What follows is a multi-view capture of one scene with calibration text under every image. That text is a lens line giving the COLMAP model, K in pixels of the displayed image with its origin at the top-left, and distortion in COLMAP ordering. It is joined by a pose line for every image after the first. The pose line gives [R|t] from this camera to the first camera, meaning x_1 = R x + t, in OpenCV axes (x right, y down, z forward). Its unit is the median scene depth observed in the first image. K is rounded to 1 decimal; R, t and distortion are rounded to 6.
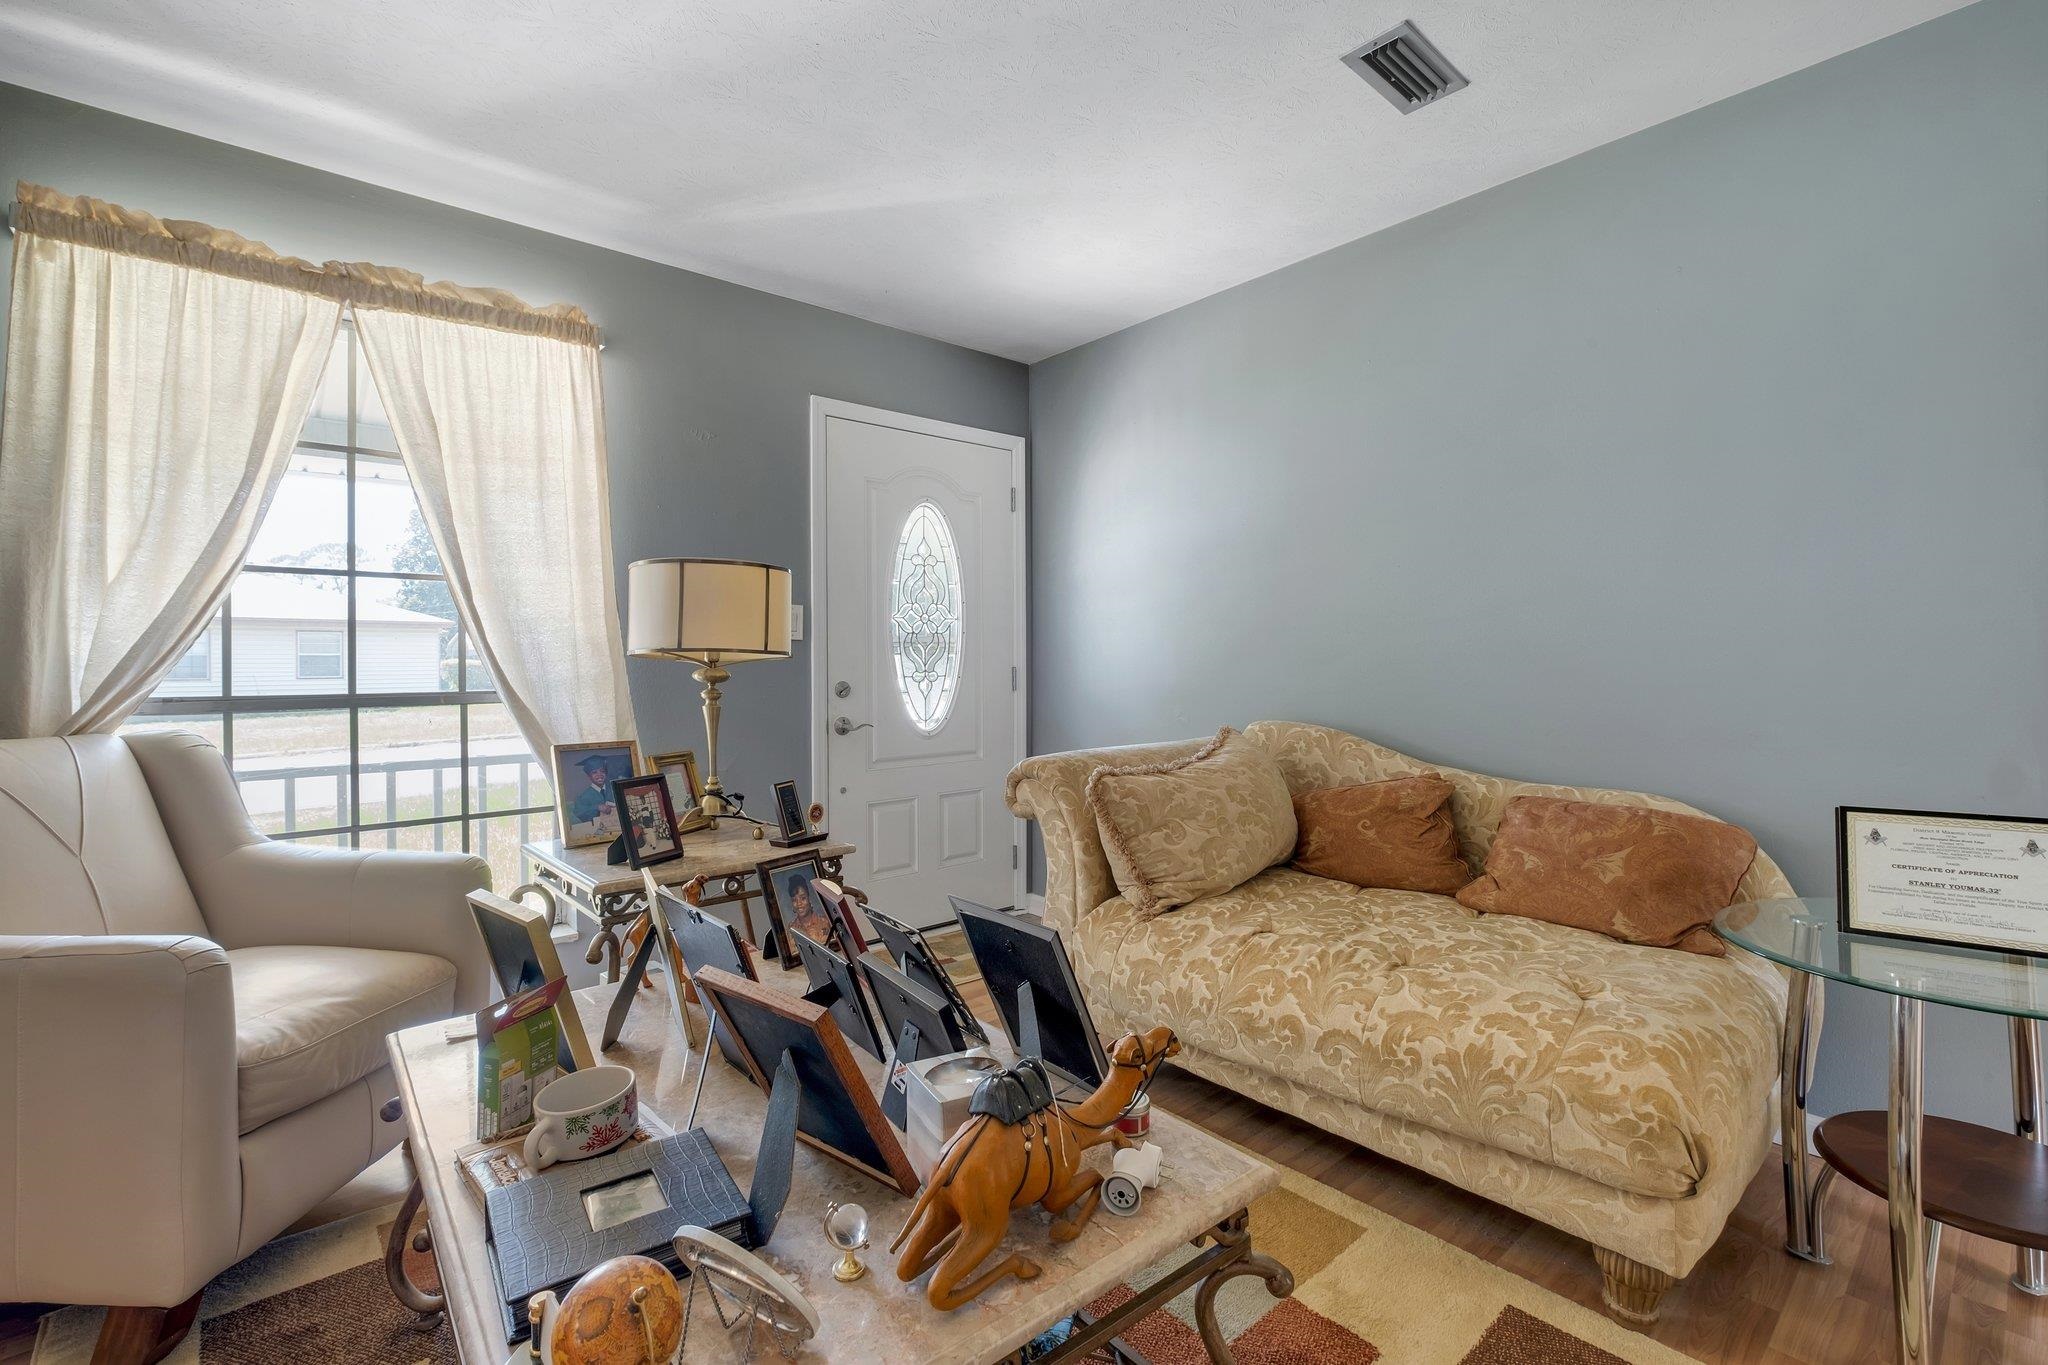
lens RADIAL K [[897.5, 0, 1024.6], [0, 897.5, 671.1], [0, 0, 1]] dist [-0.007205, 0.000770]
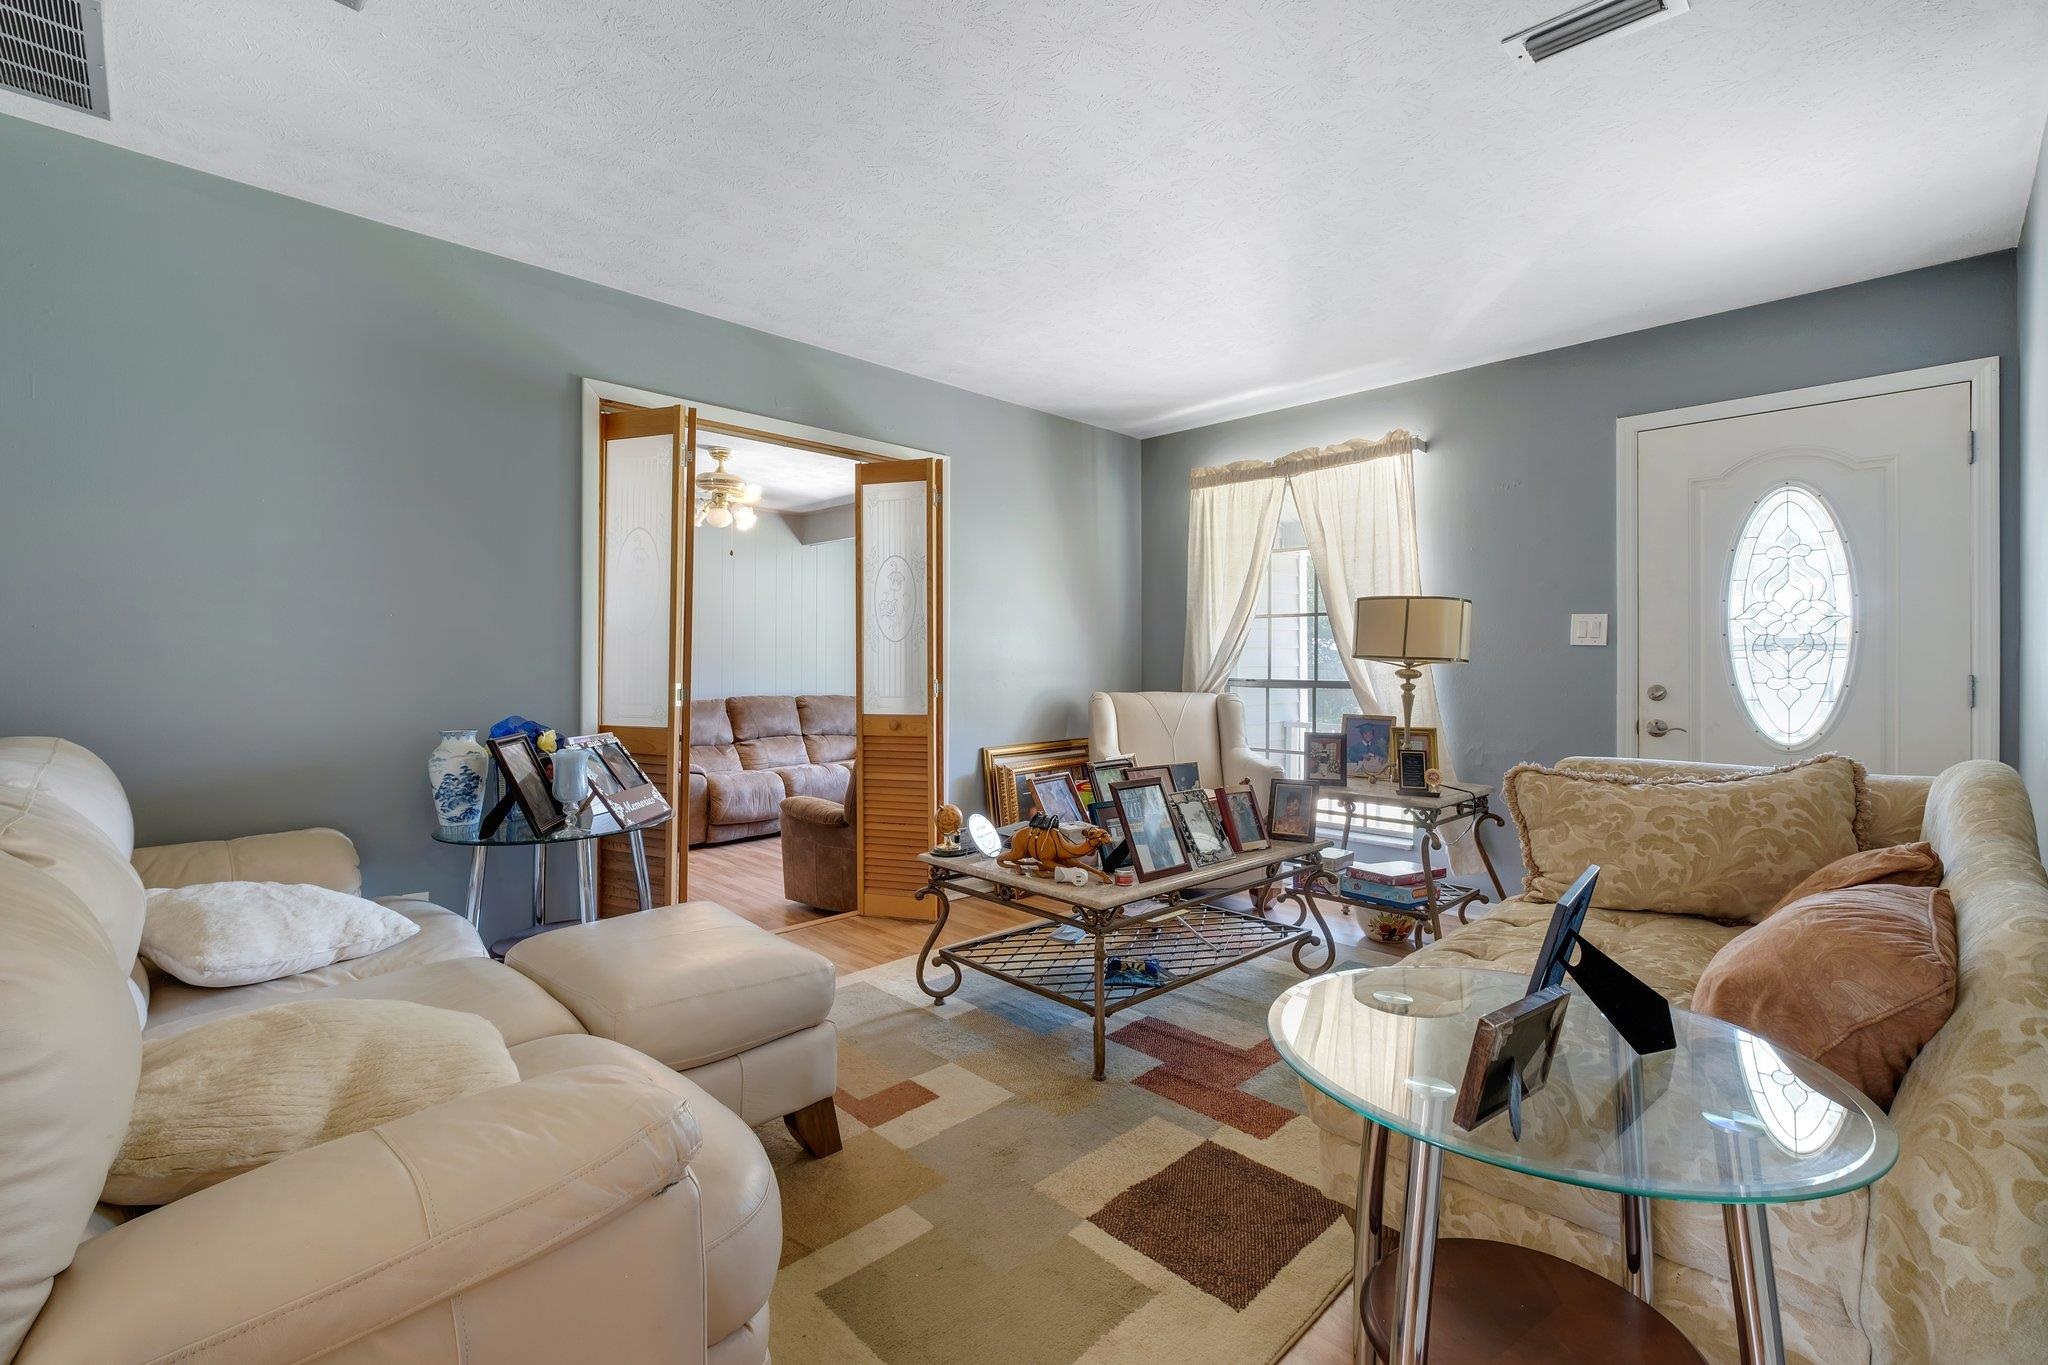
lens RADIAL K [[897.5, 0, 1030.6], [0, 897.5, 665.5], [0, 0, 1]] dist [-0.007205, 0.000770]
pose [[0.079471, 0.010057, -0.996786, 1.086641], [-0.013728, 0.999865, 0.008994, -0.014638], [0.996743, 0.012969, 0.079599, 0.292423]]
